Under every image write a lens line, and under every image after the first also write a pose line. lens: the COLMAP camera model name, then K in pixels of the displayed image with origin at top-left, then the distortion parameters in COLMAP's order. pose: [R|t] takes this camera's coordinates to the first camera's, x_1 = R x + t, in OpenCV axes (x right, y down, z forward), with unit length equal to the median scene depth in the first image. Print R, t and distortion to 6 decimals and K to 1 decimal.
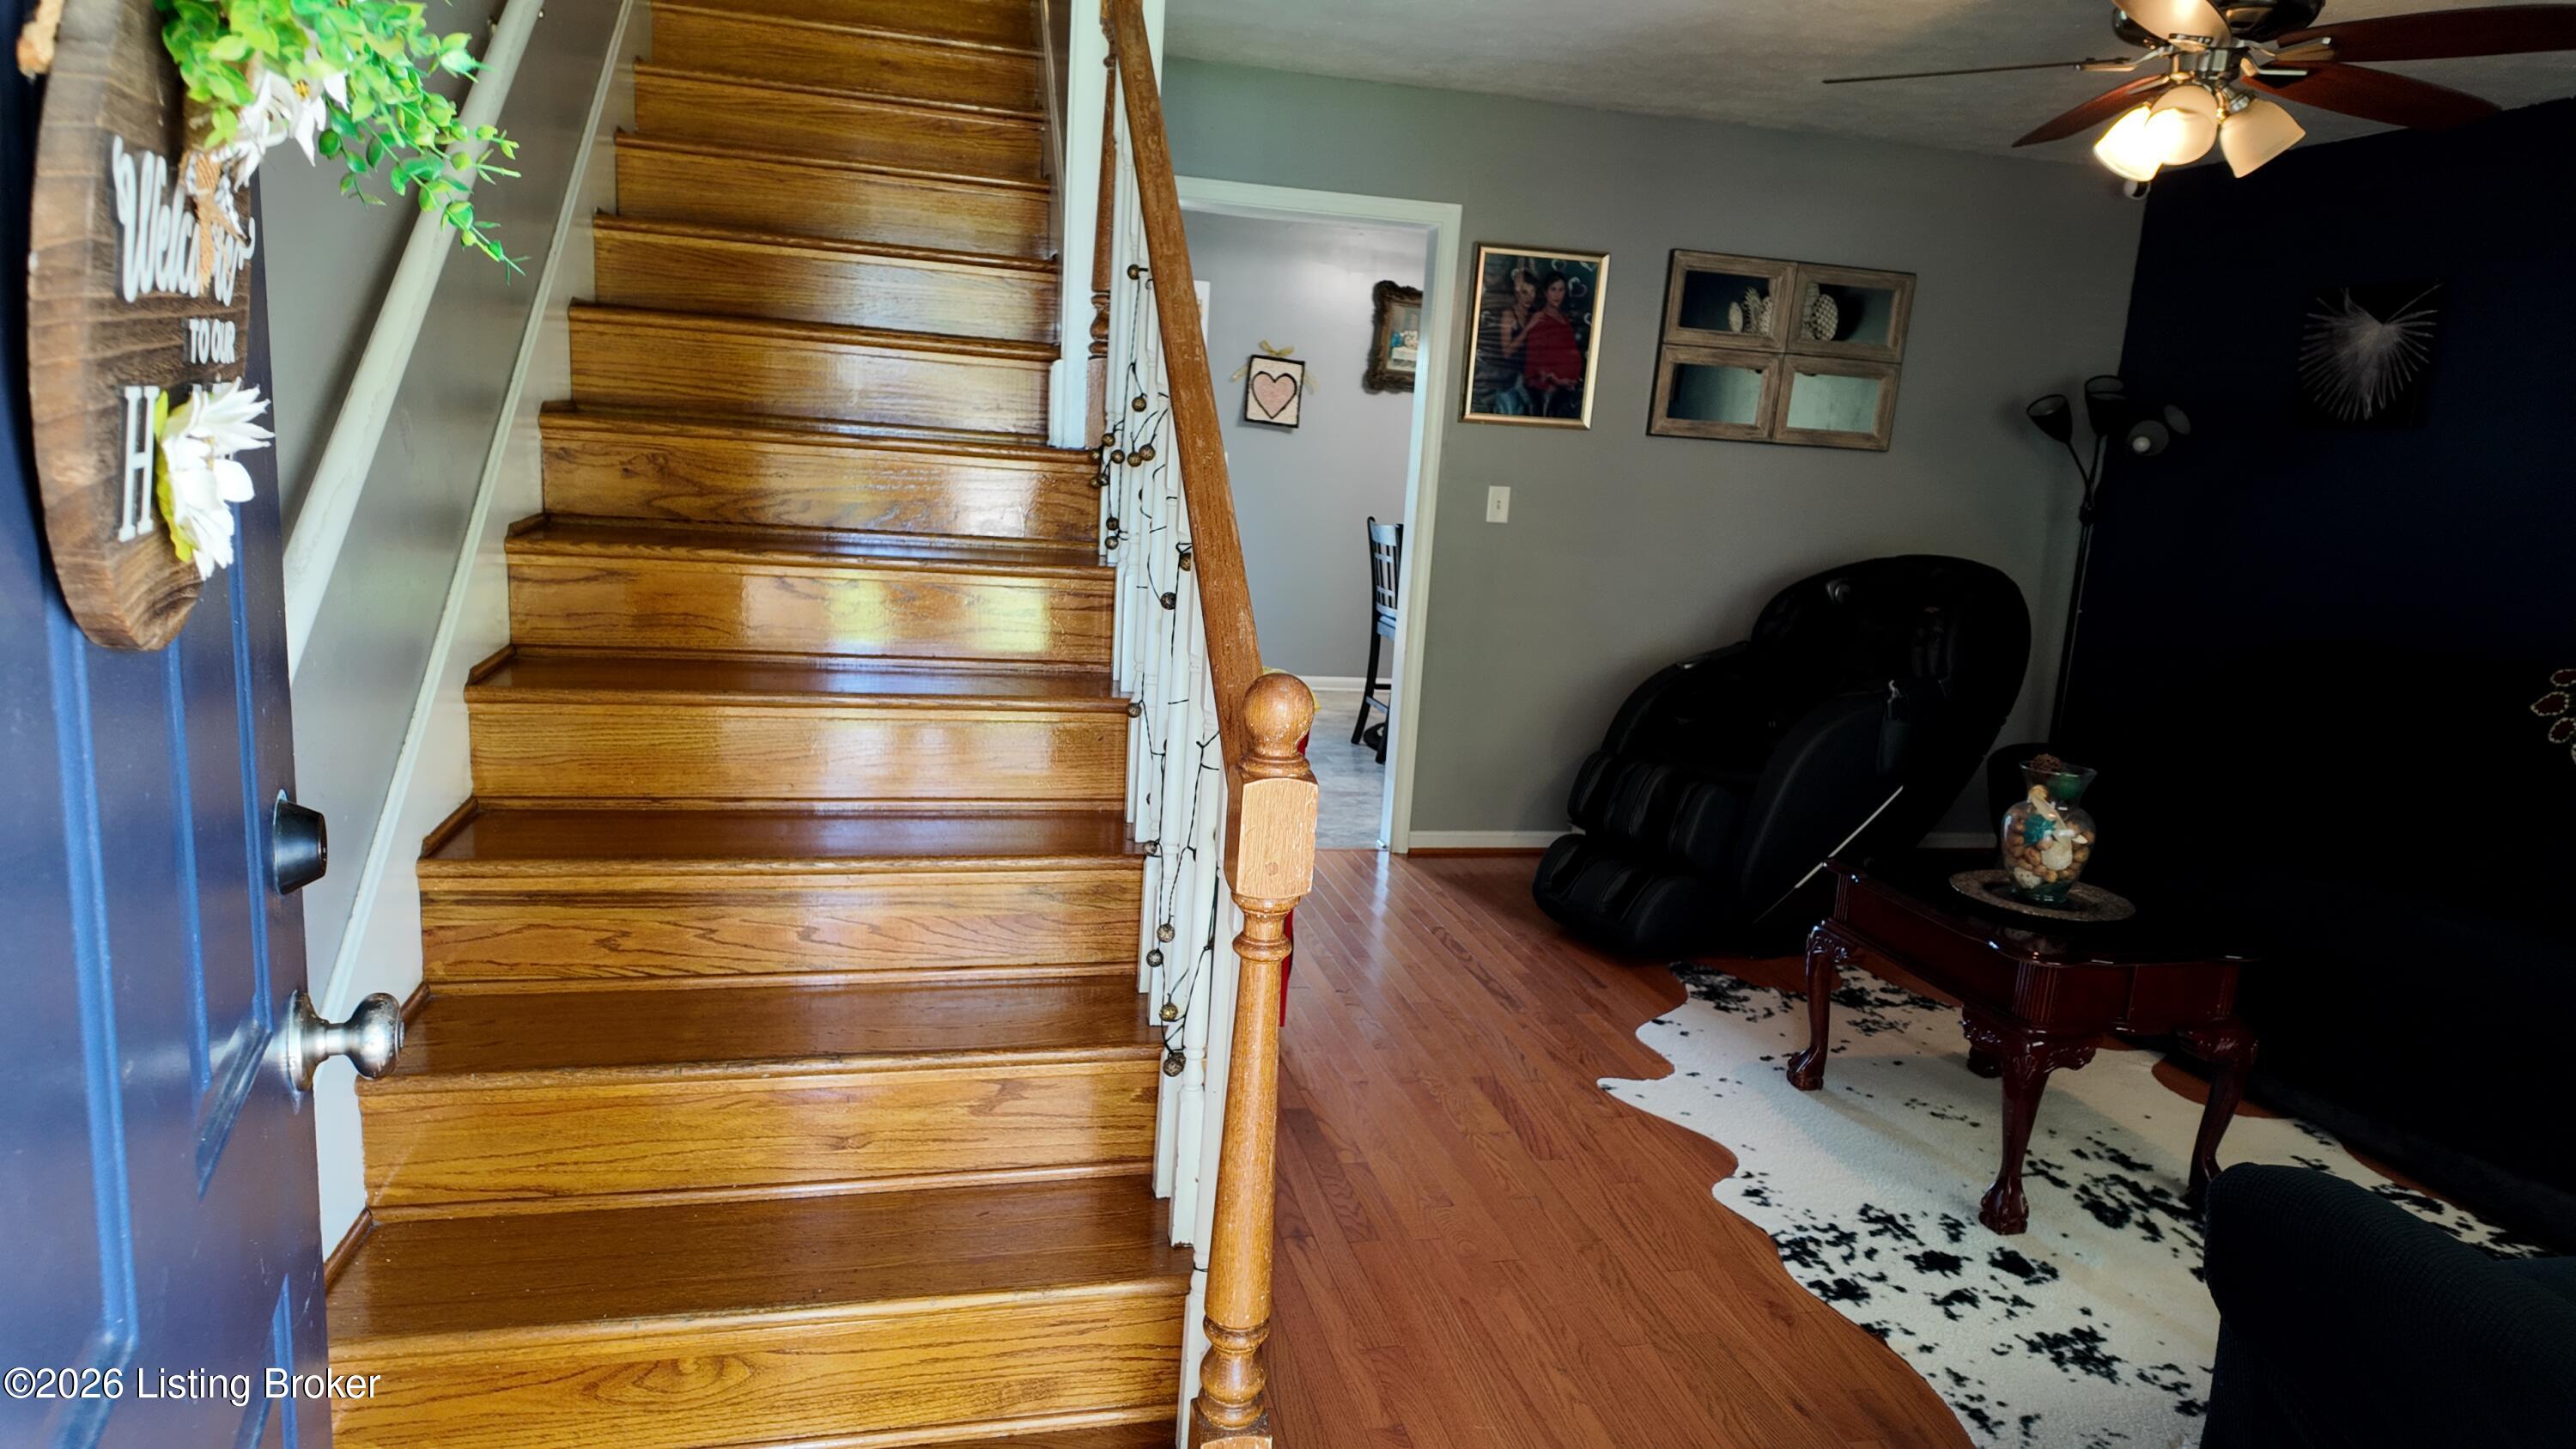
lens RADIAL K [[1498.0, 0, 1296.8], [0, 1498.0, 730.2], [0, 0, 1]] dist [0.120647, -0.160352]
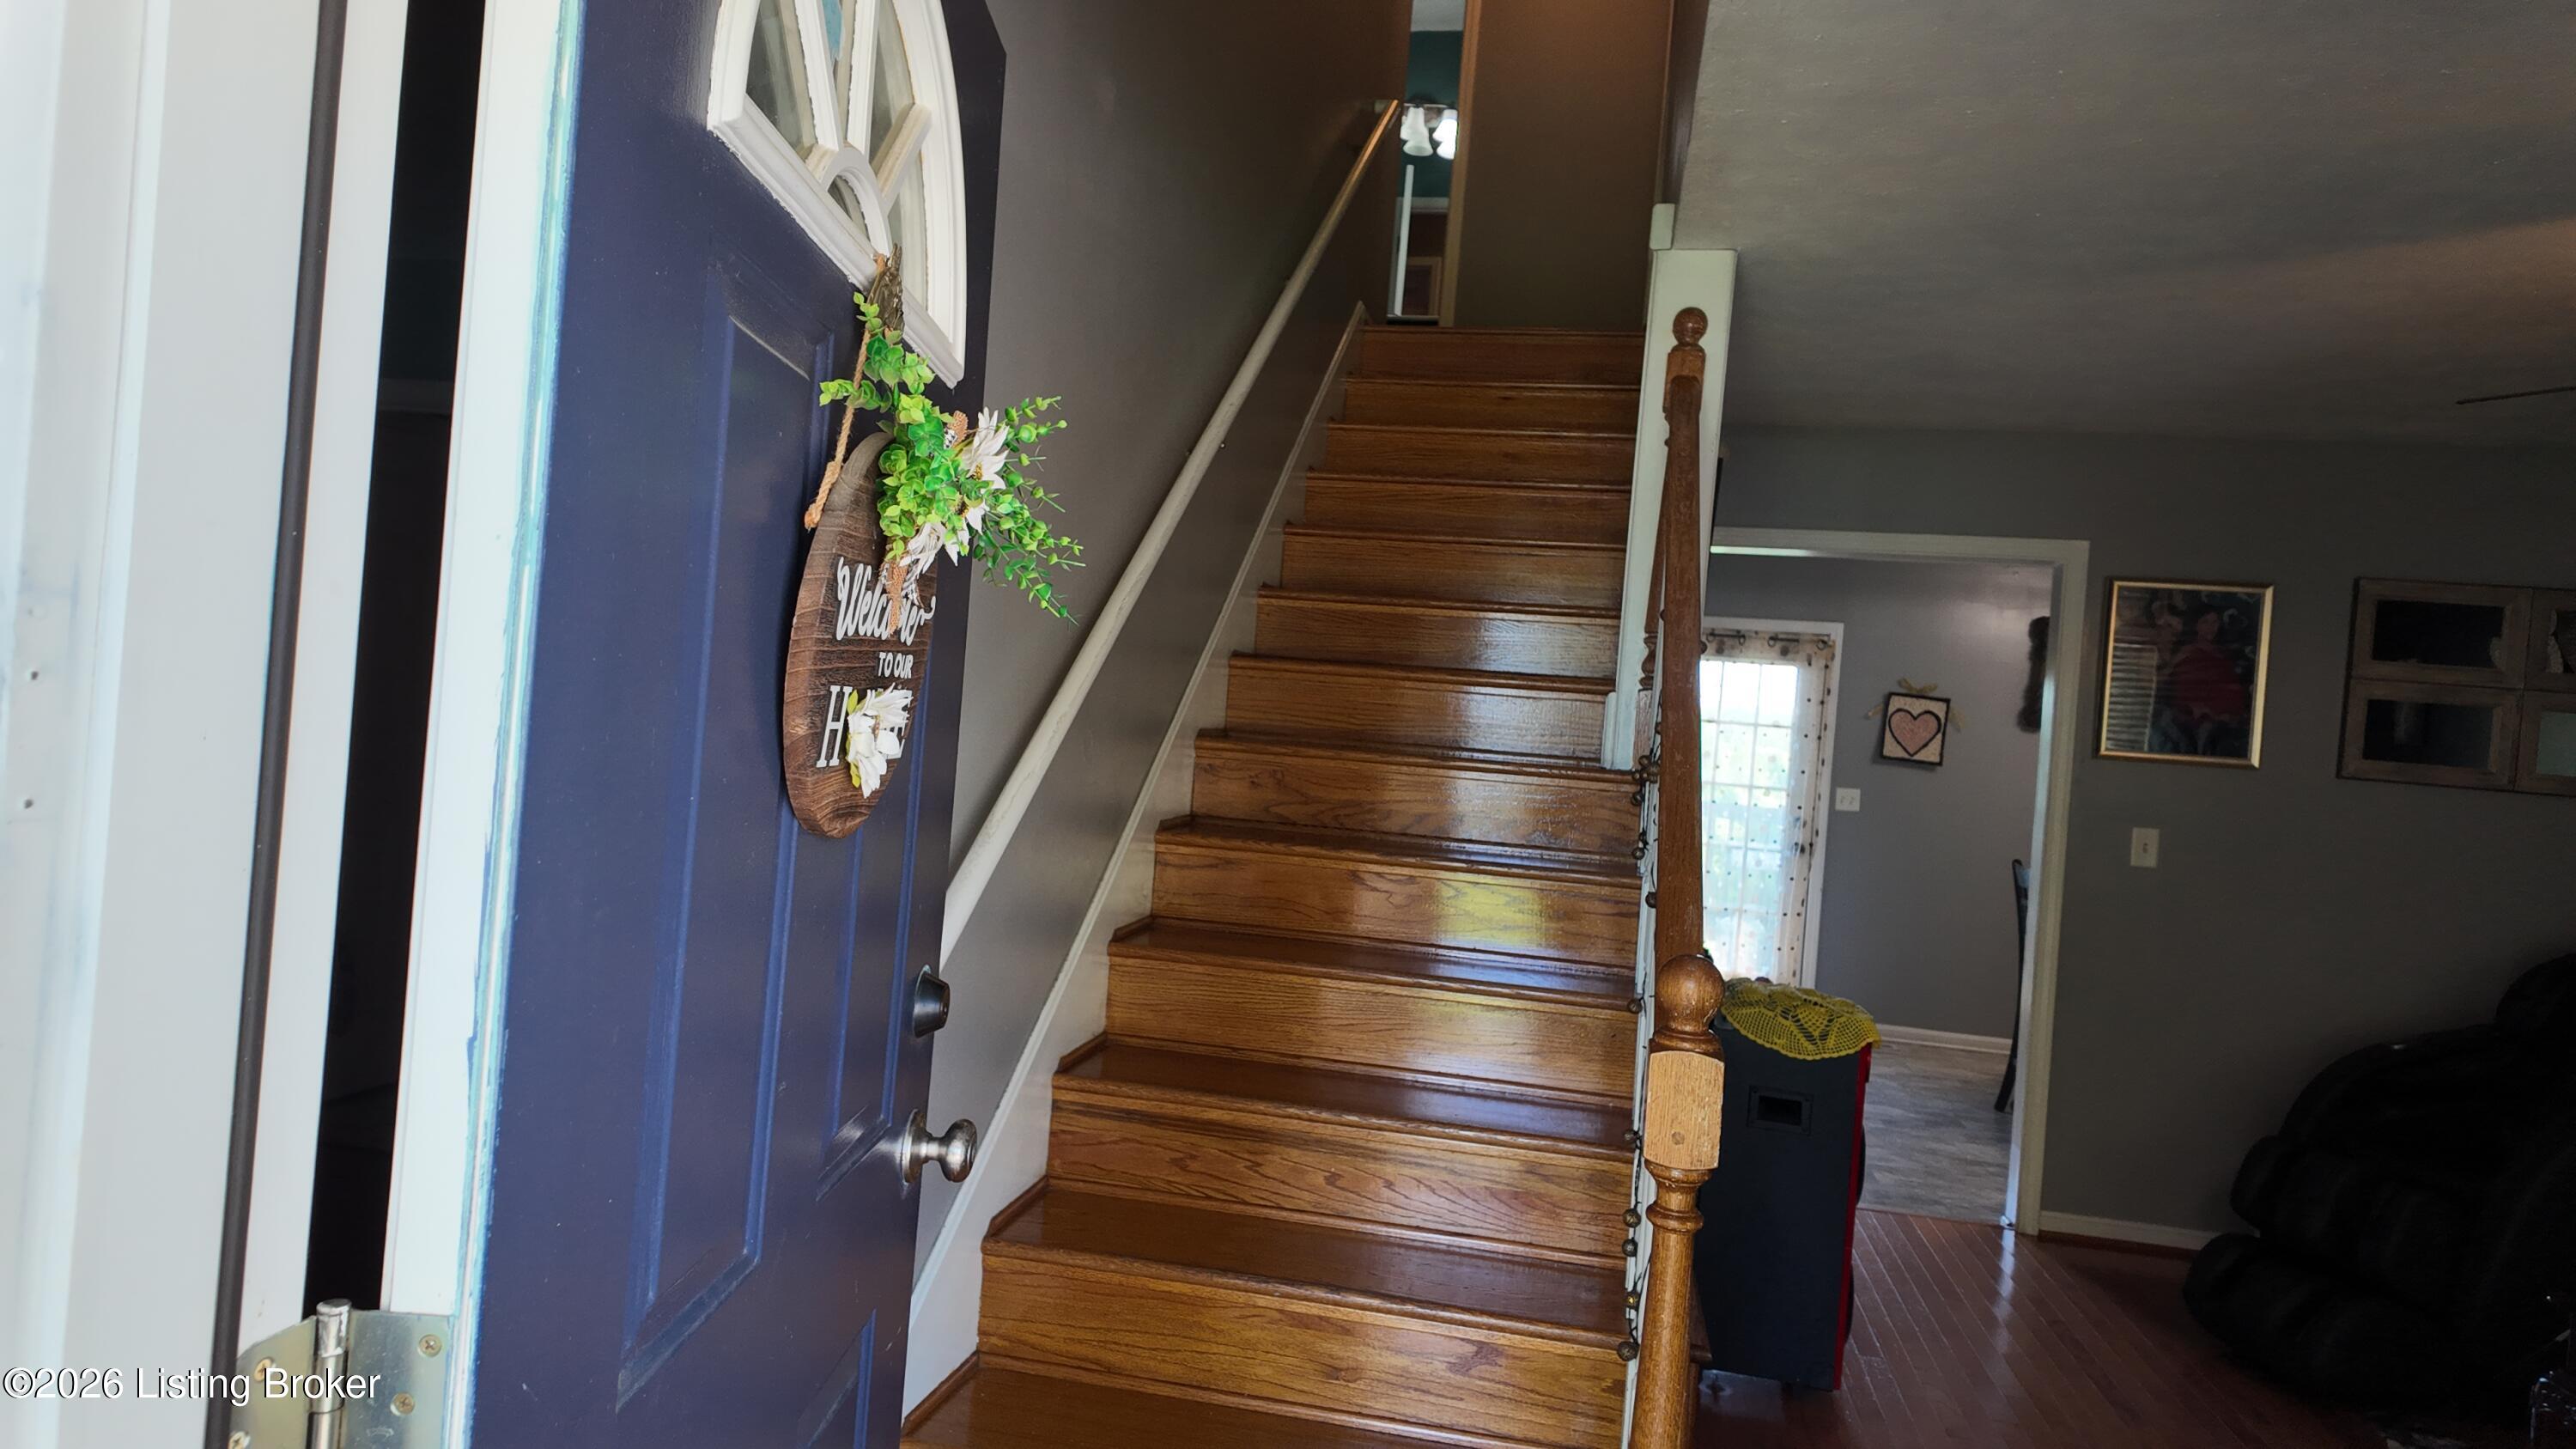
lens RADIAL K [[1458.5, 0, 1288.0], [0, 1458.5, 724.5], [0, 0, 1]] dist [0.100209, -0.086793]
pose [[0.912817, 0.006360, -0.408319, 0.081575], [-0.096556, 0.974889, -0.200672, 0.022088], [0.396789, 0.222602, 0.890509, -0.063658]]
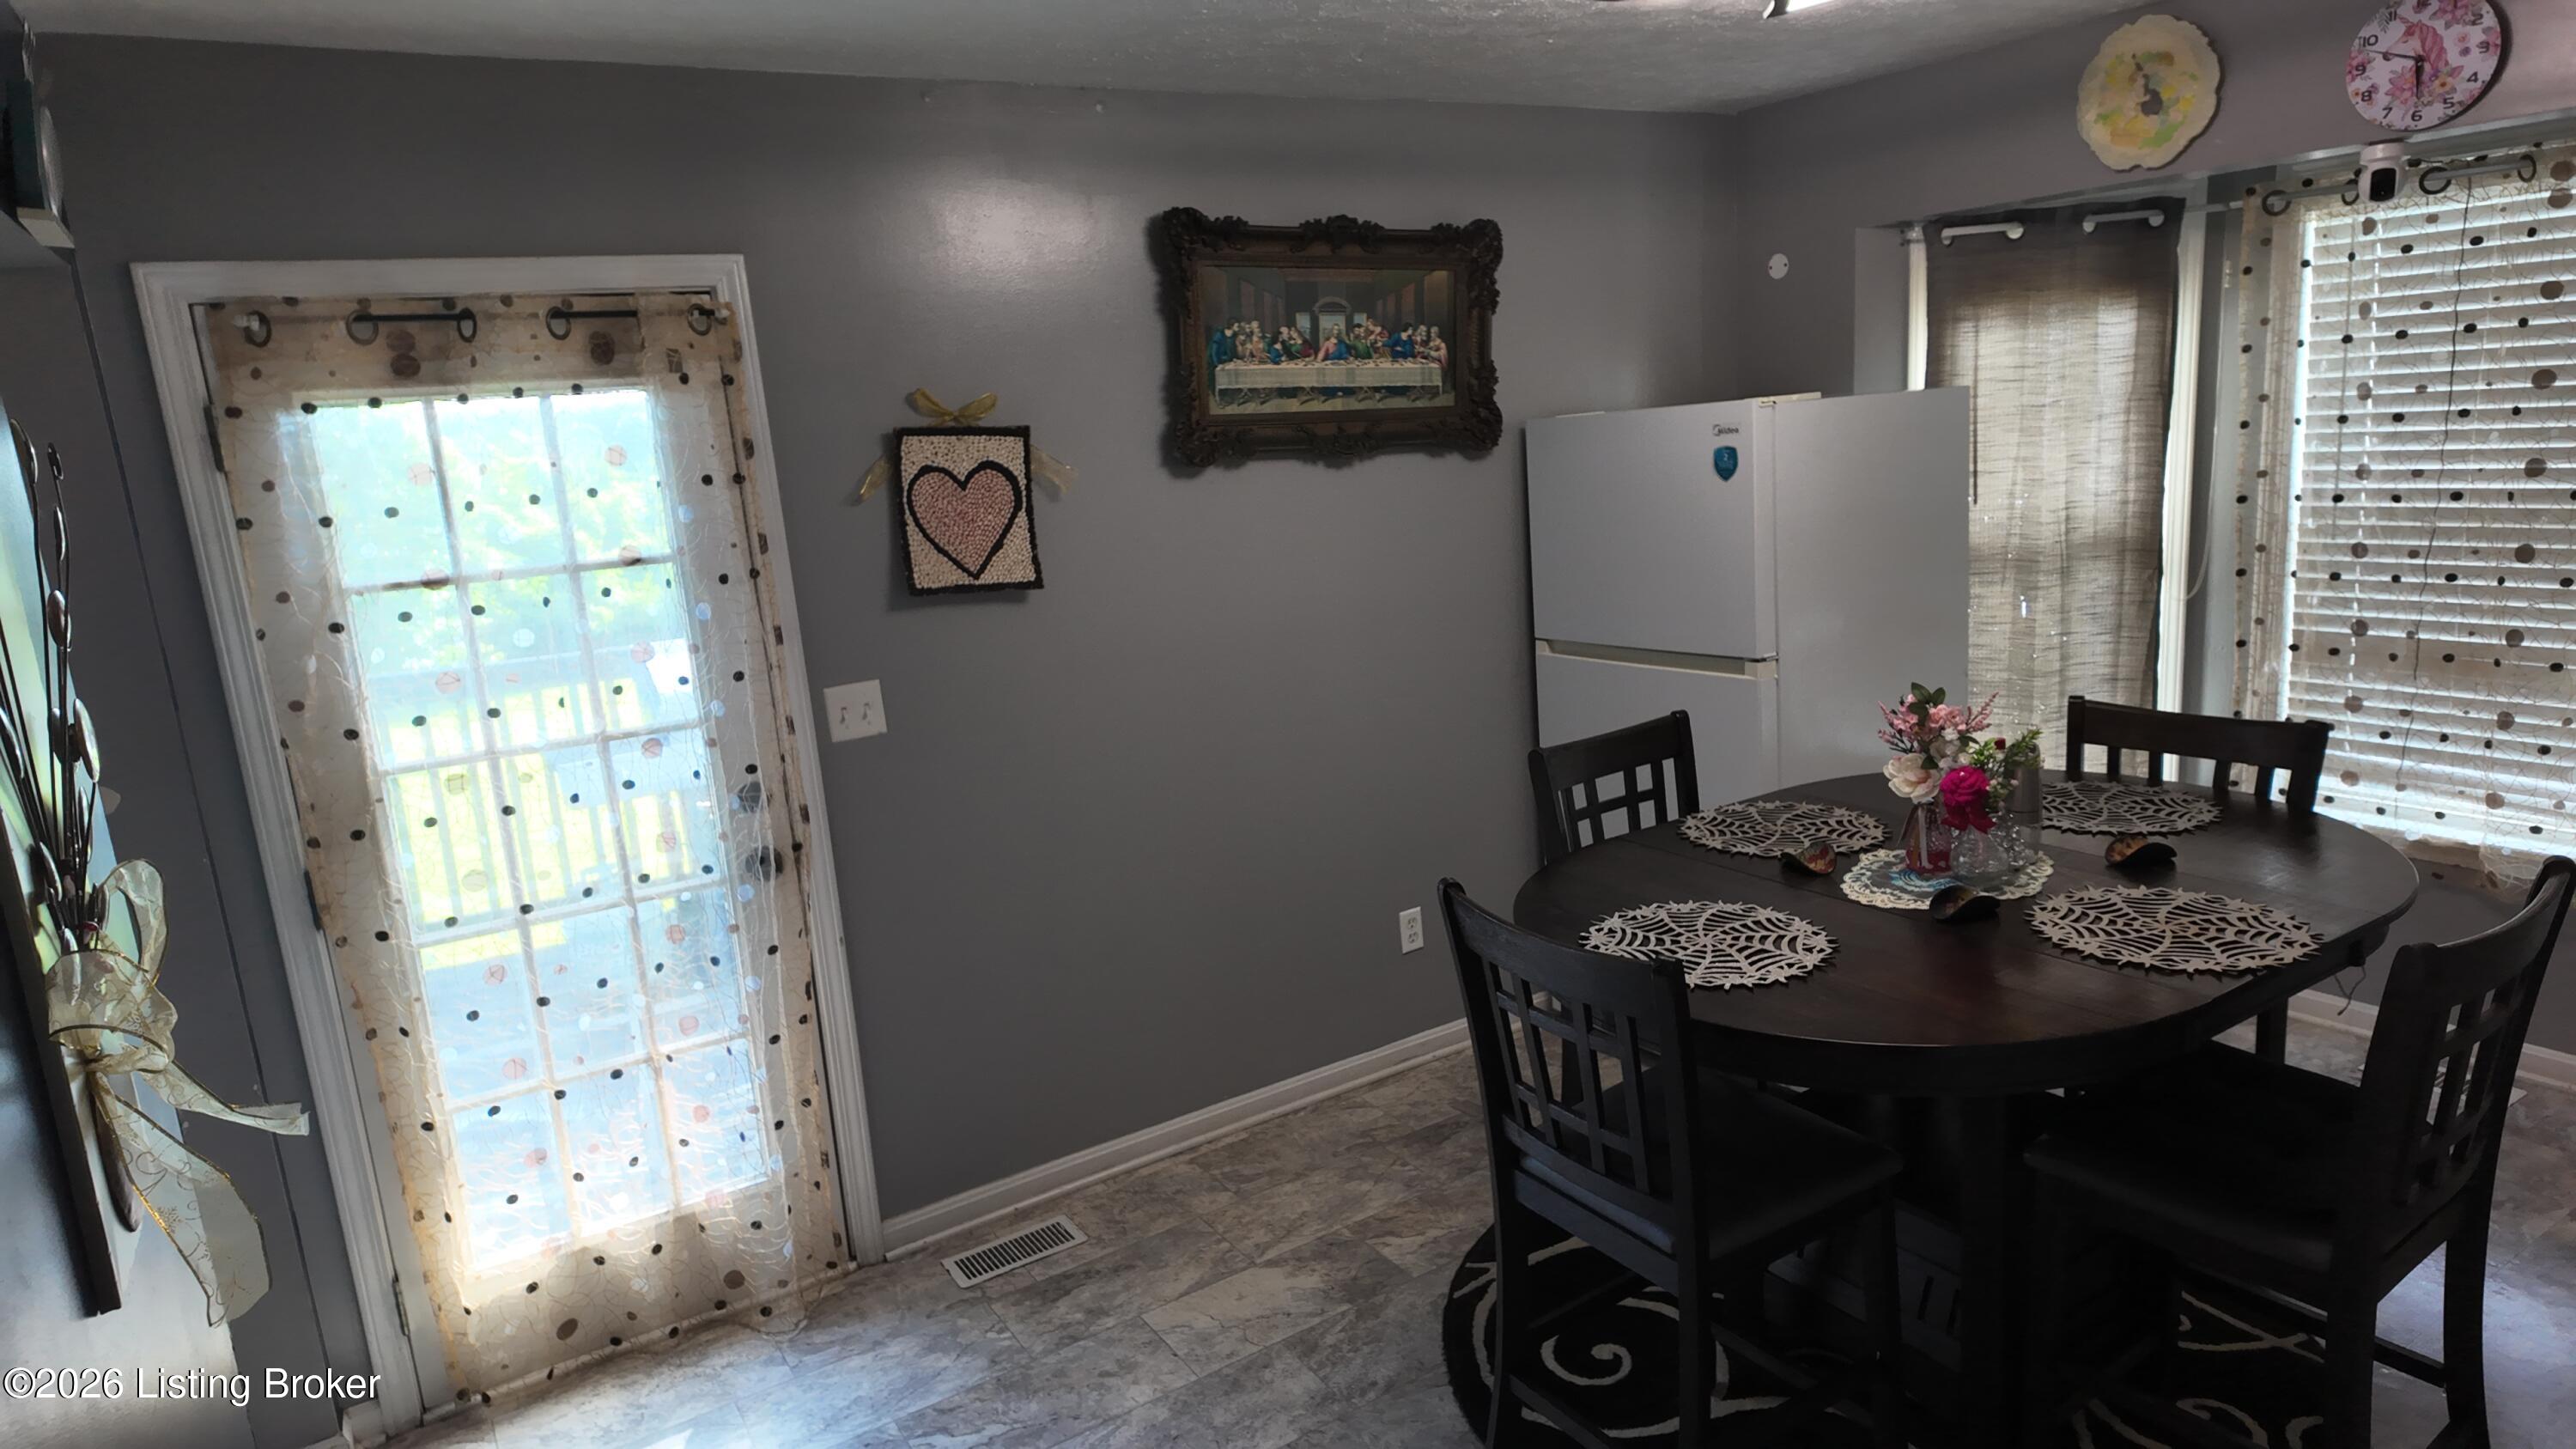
lens RADIAL K [[1498.0, 0, 1296.8], [0, 1498.0, 730.2], [0, 0, 1]] dist [0.120647, -0.160352]
pose [[0.934067, -0.202491, 0.294137, -0.860983], [0.199154, 0.979085, 0.041588, -2.275861], [-0.296407, 0.019732, 0.954858, 8.070373]]
